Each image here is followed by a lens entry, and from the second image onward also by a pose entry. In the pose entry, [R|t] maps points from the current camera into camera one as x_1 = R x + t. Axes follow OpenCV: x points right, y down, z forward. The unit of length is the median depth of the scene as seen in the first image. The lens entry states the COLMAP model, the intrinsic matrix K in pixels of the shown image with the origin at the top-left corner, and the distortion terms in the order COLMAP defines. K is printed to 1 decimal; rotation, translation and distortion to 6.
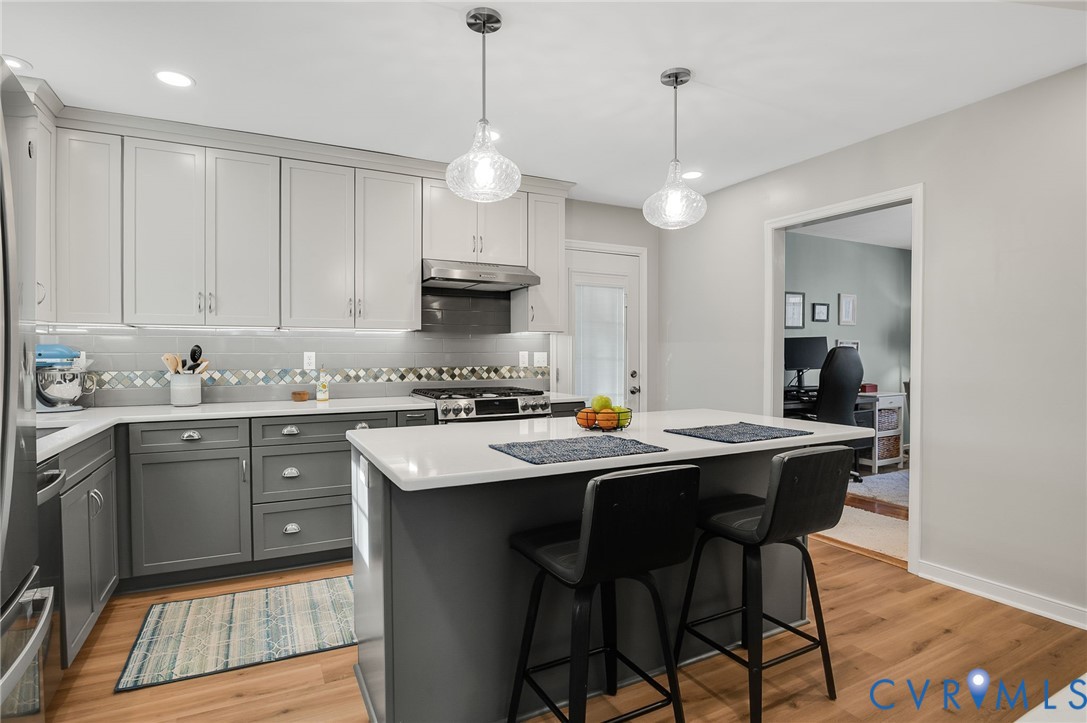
lens RADIAL K [[551.7, 0, 543.8], [0, 551.7, 357.3], [0, 0, 1]] dist [0.001039, 0.000732]
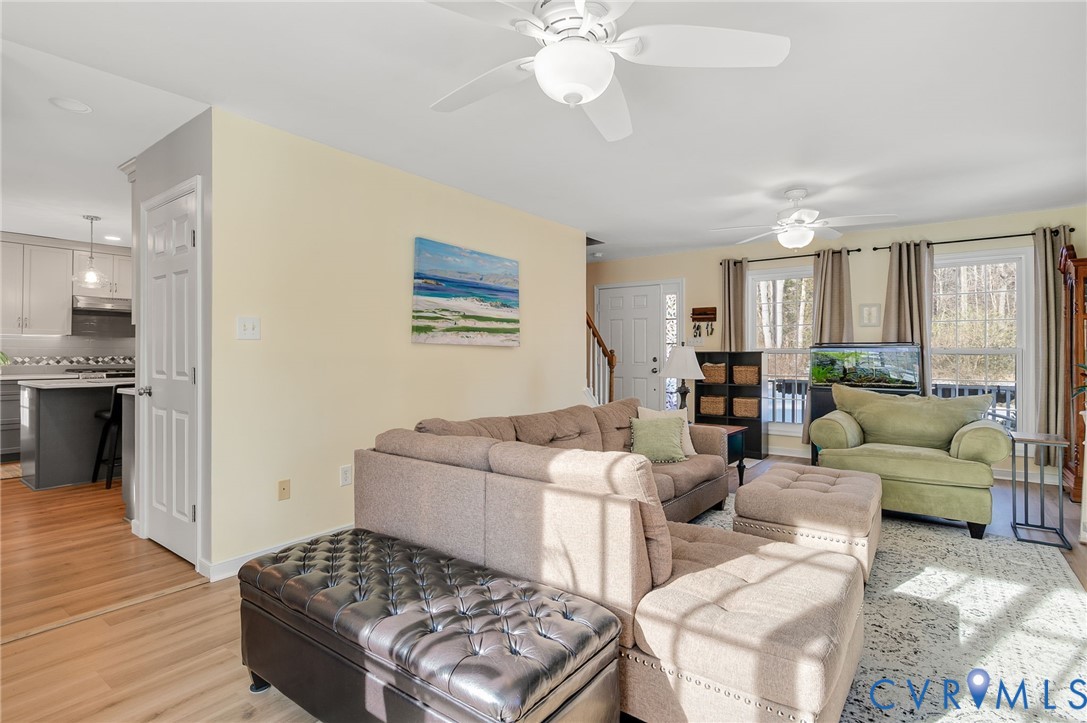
lens RADIAL K [[551.7, 0, 543.8], [0, 551.7, 357.3], [0, 0, 1]] dist [0.001039, 0.000732]
pose [[0.909303, -0.000409, 0.416136, 0.395923], [-0.000286, 0.999999, 0.001607, 0.017755], [-0.416136, -0.001581, 0.909301, -1.168804]]
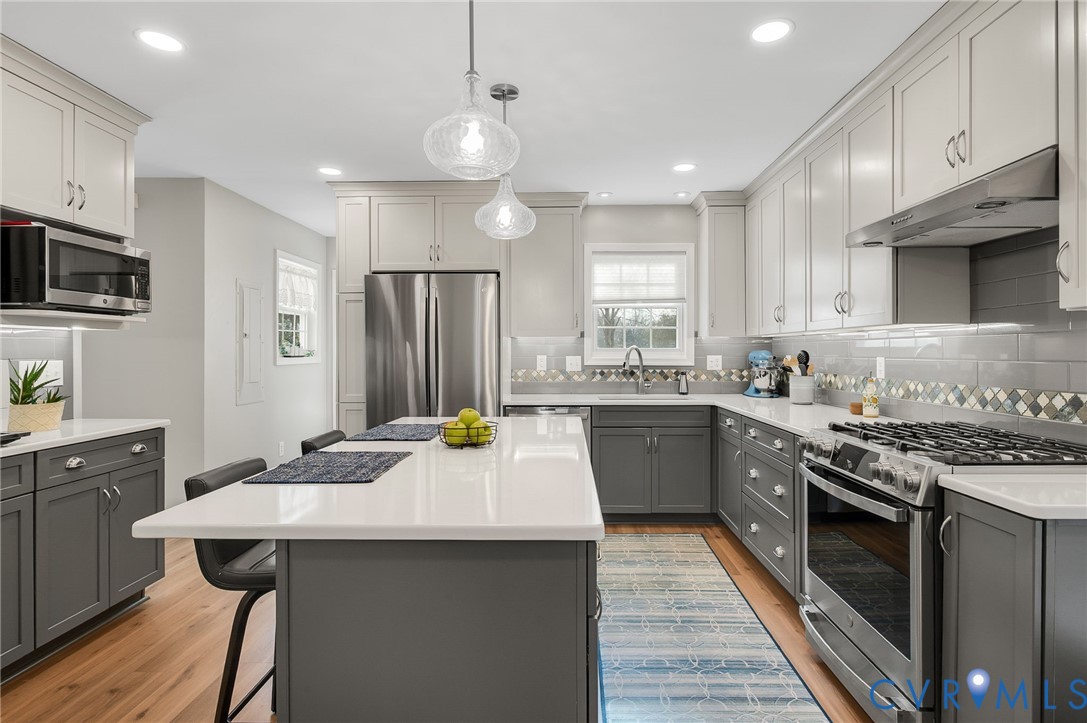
lens RADIAL K [[551.7, 0, 543.8], [0, 551.7, 357.3], [0, 0, 1]] dist [0.001039, 0.000732]
pose [[-0.478727, 0.011141, -0.877893, 0.499322], [-0.001147, 0.999911, 0.013315, -0.018393], [0.877963, 0.007381, -0.478672, 0.896728]]
